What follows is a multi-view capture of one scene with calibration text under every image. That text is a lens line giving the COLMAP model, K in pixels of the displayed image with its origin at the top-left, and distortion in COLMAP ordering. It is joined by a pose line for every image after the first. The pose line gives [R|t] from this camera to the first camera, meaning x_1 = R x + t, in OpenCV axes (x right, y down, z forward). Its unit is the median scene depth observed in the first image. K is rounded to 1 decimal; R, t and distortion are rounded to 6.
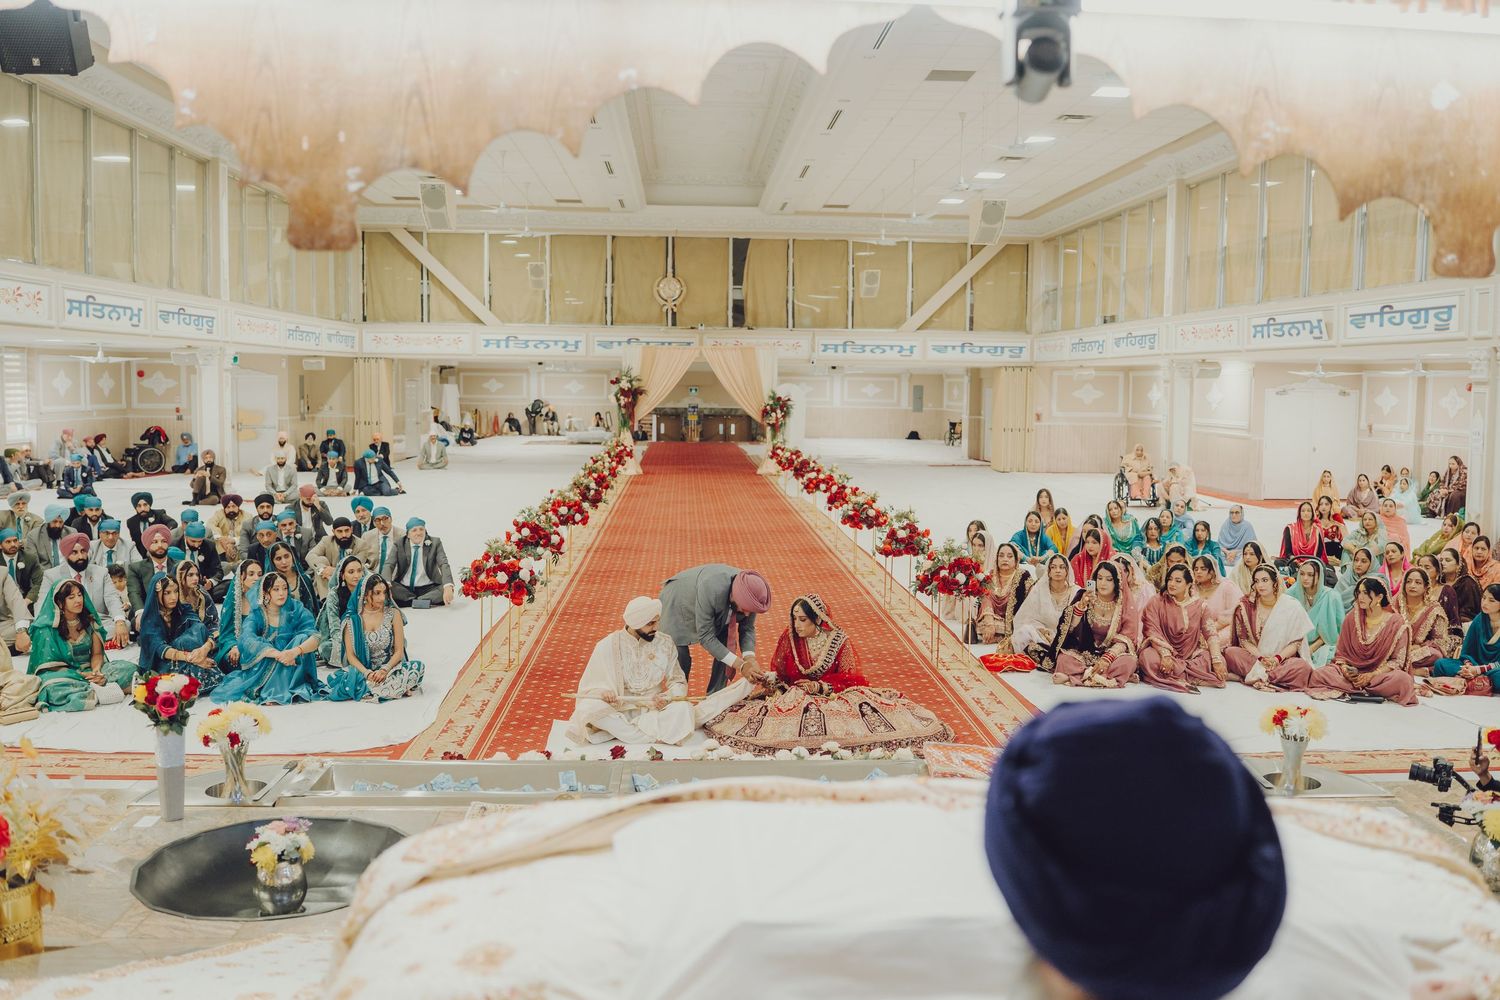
lens RADIAL K [[1286.6, 0, 774.6], [0, 1286.6, 494.1], [0, 0, 1]] dist [-0.040541, -0.058300]
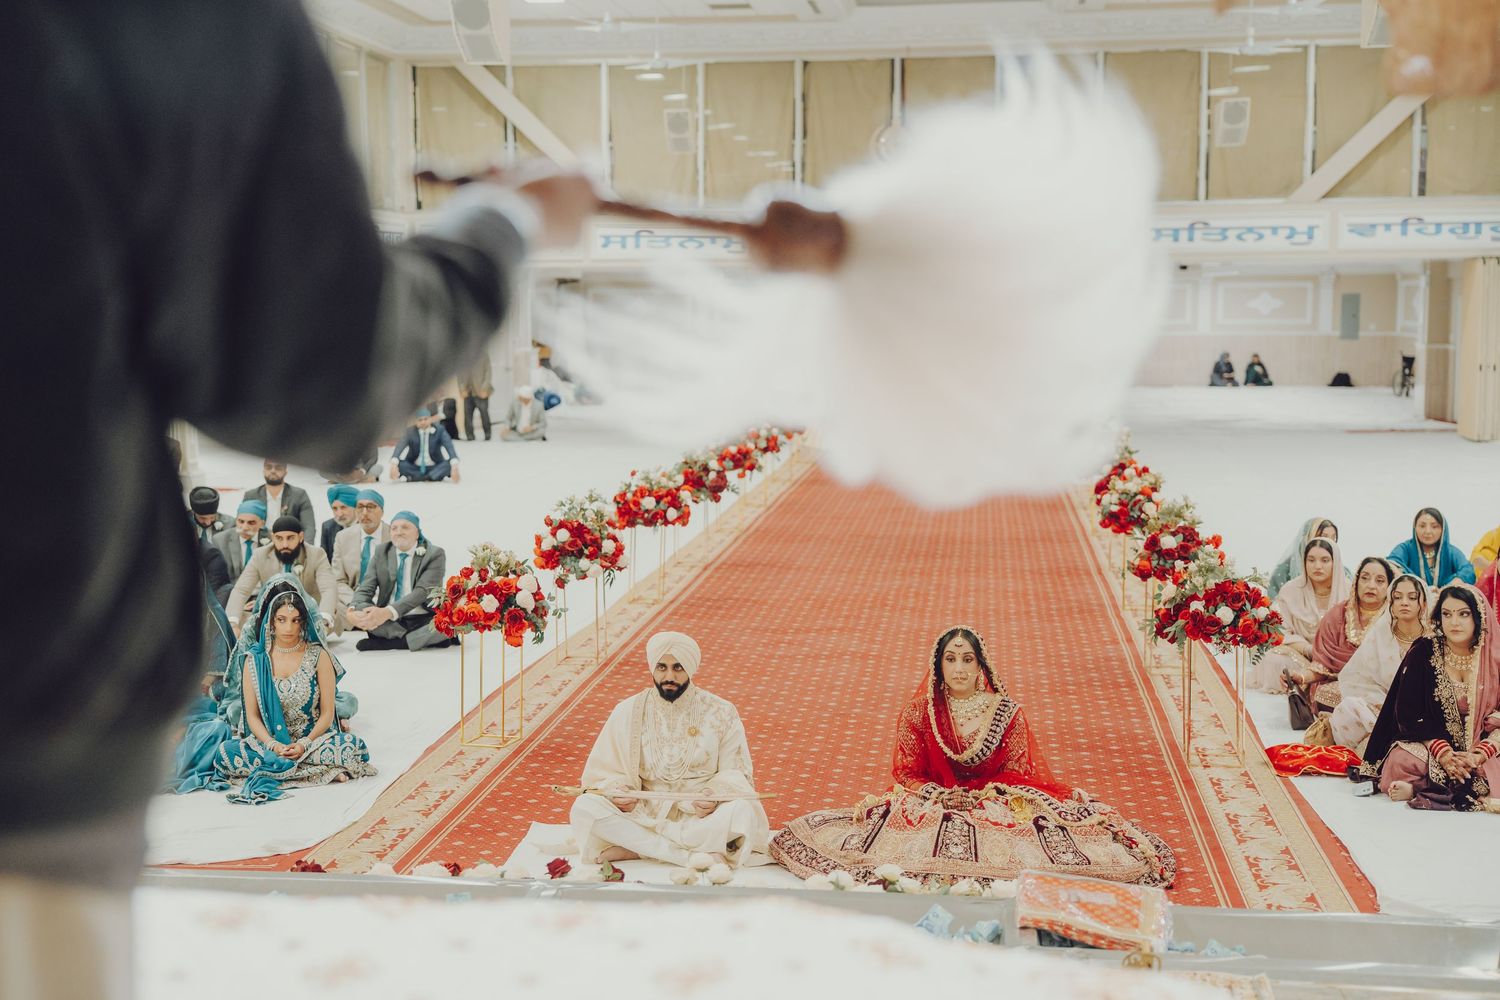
lens RADIAL K [[2092.3, 0, 712.1], [0, 2092.3, 504.0], [0, 0, 1]] dist [0.252201, -0.565374]
pose [[0.980059, 0.002665, -0.198691, 0.060297], [-0.000600, 0.999945, 0.010453, 0.001861], [0.198708, -0.010125, 0.980006, -0.011145]]
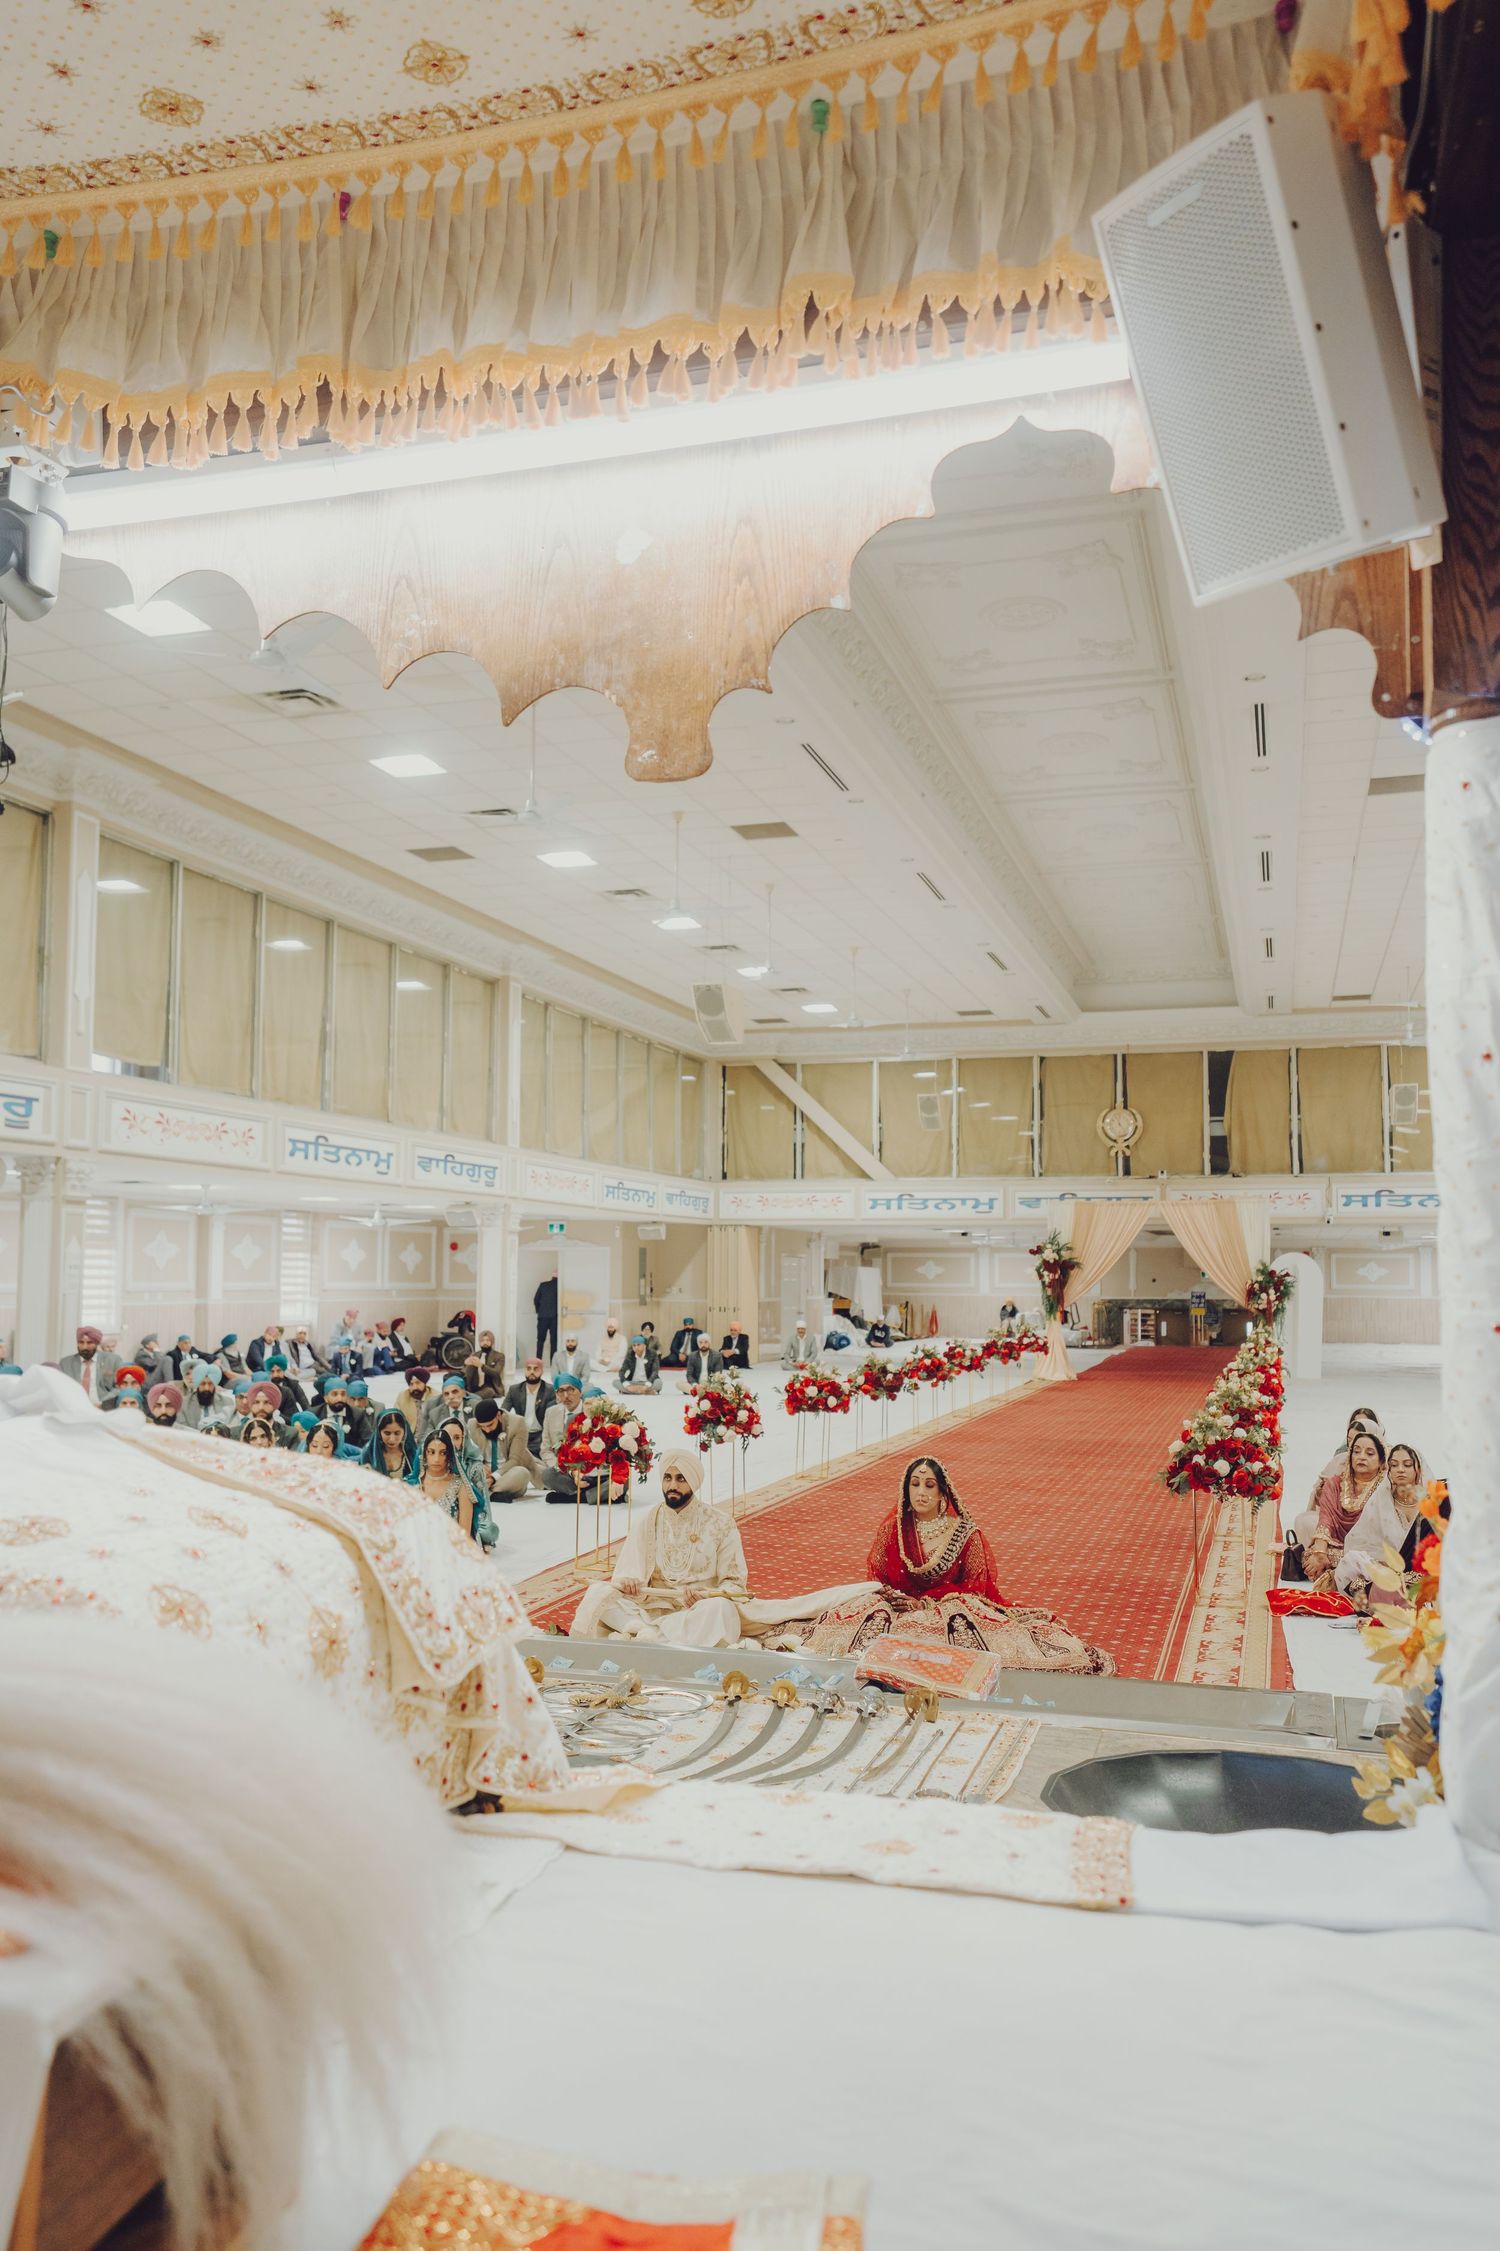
lens RADIAL K [[1765.1, 0, 741.1], [0, 1765.1, 1152.4], [0, 0, 1]] dist [-0.007218, 0.076643]
pose [[0.932915, -0.032624, -0.358616, 0.139859], [-0.025277, 0.987498, -0.155591, 0.029781], [0.359208, 0.154218, 0.920427, 0.015447]]
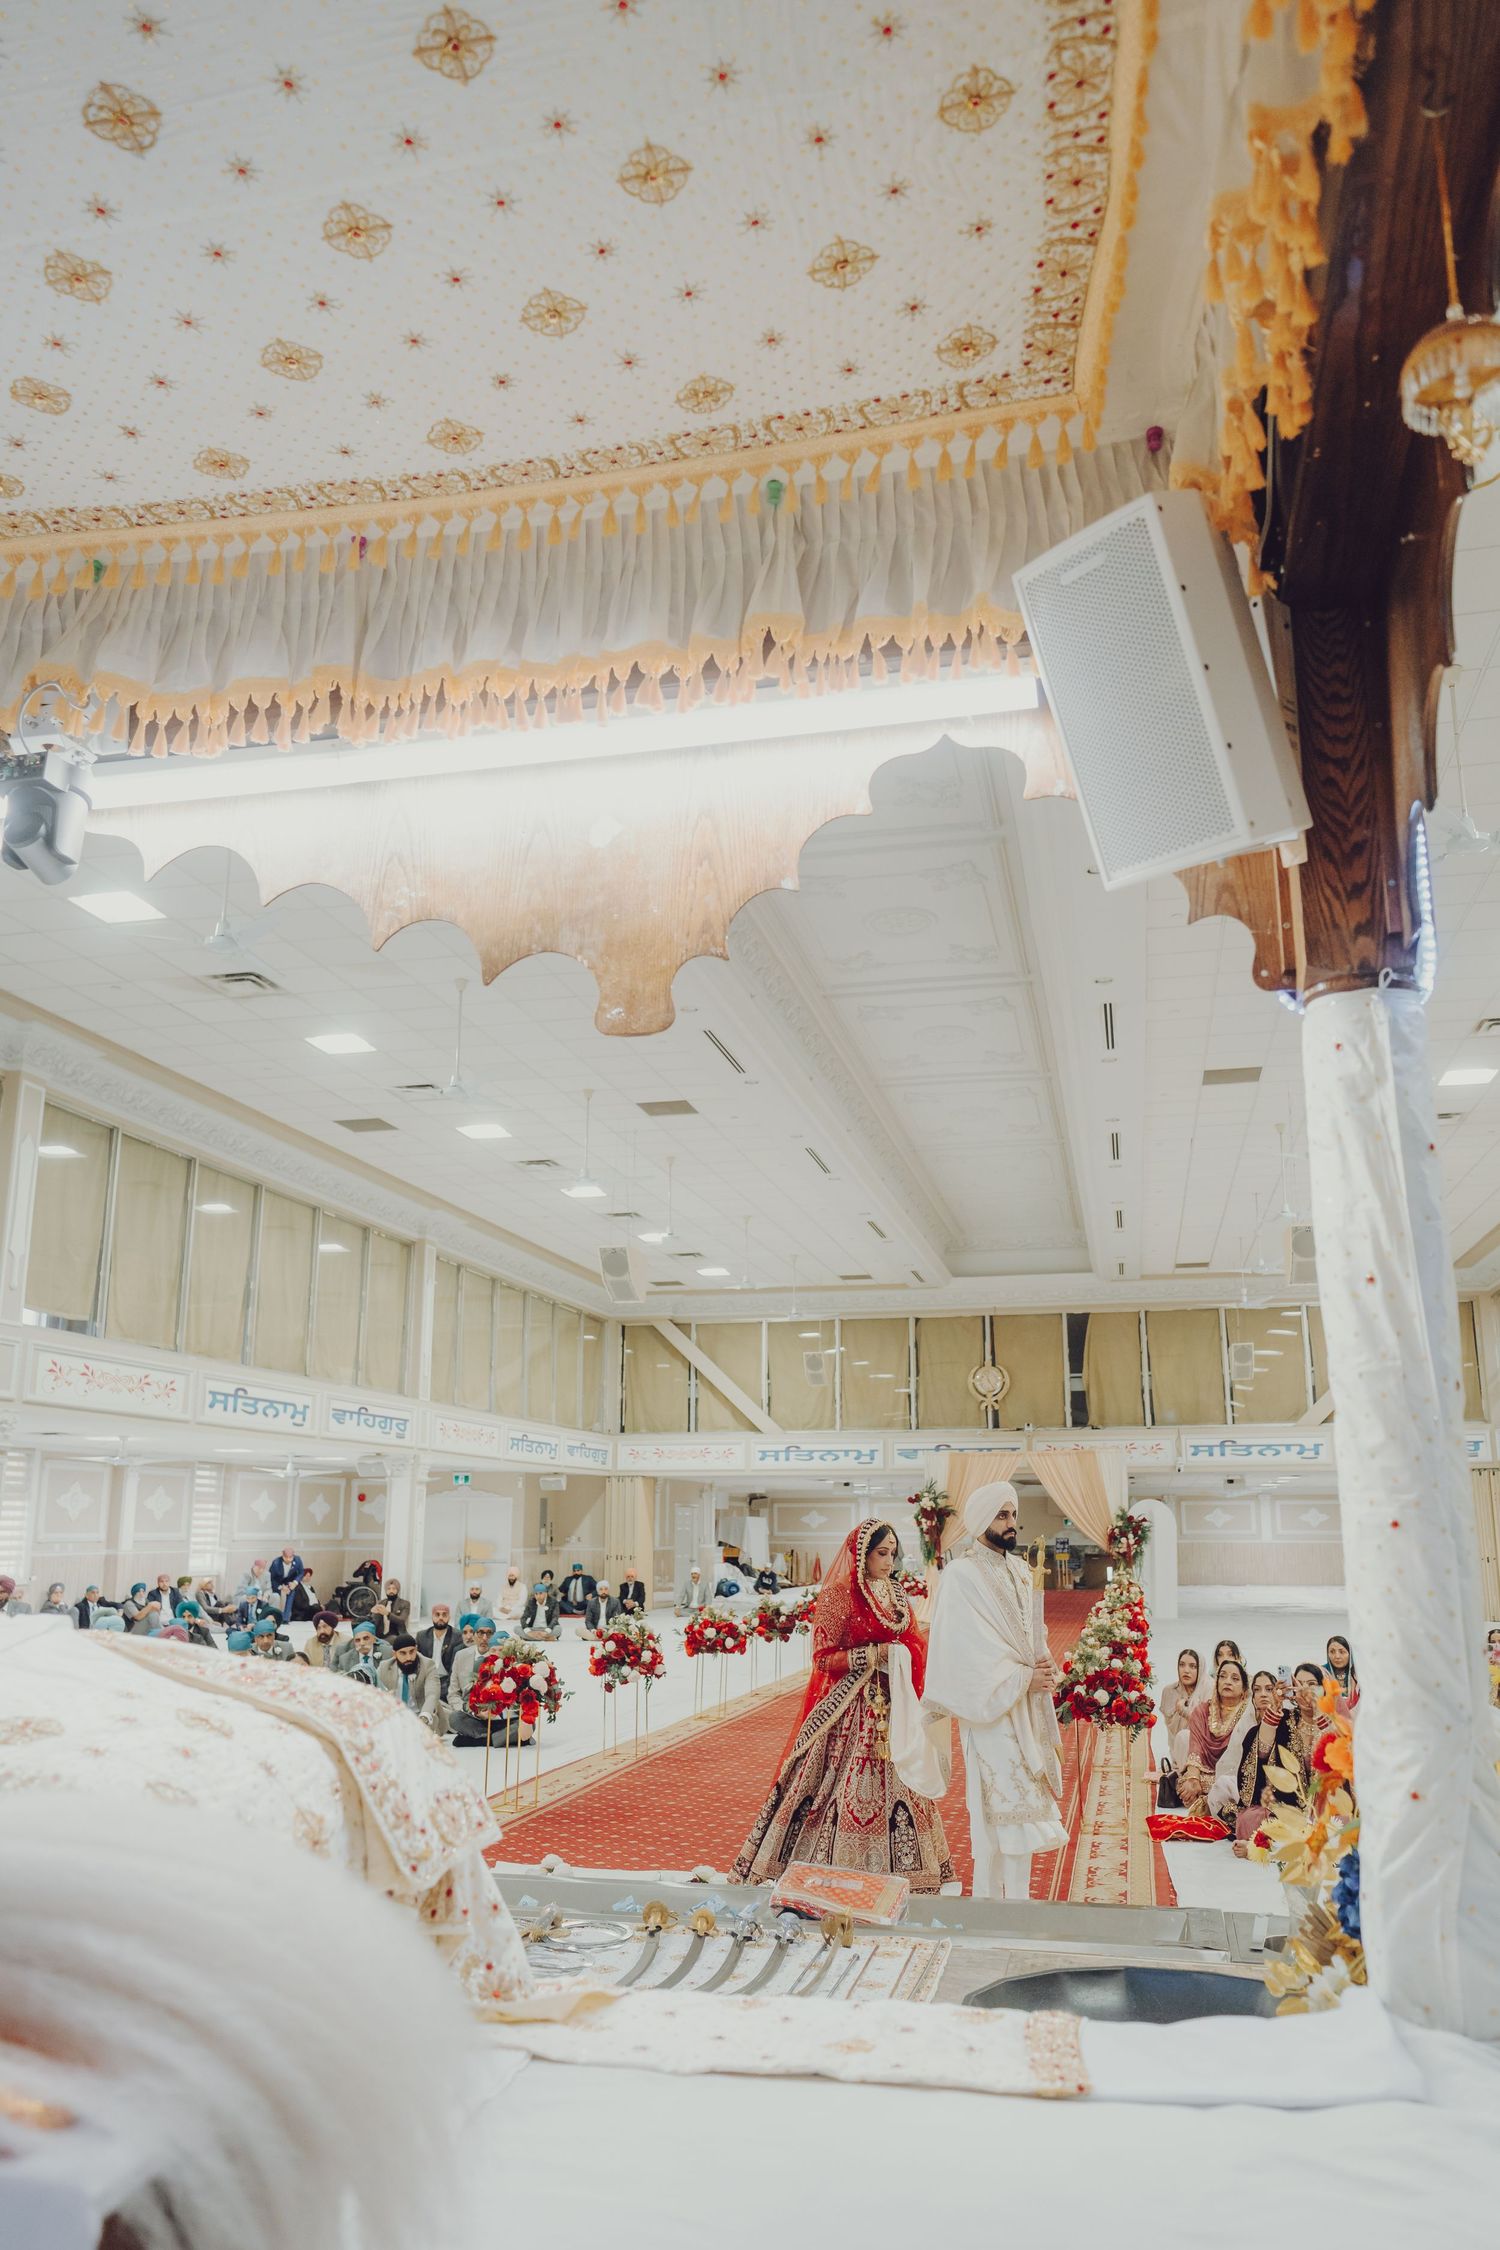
lens RADIAL K [[1636.5, 0, 772.6], [0, 1636.5, 1158.8], [0, 0, 1]] dist [-0.036580, 0.086516]
pose [[0.959672, -0.075016, -0.270927, 0.134725], [-0.011730, 0.952215, -0.305205, 0.033503], [0.280876, 0.296074, 0.912934, 0.012606]]
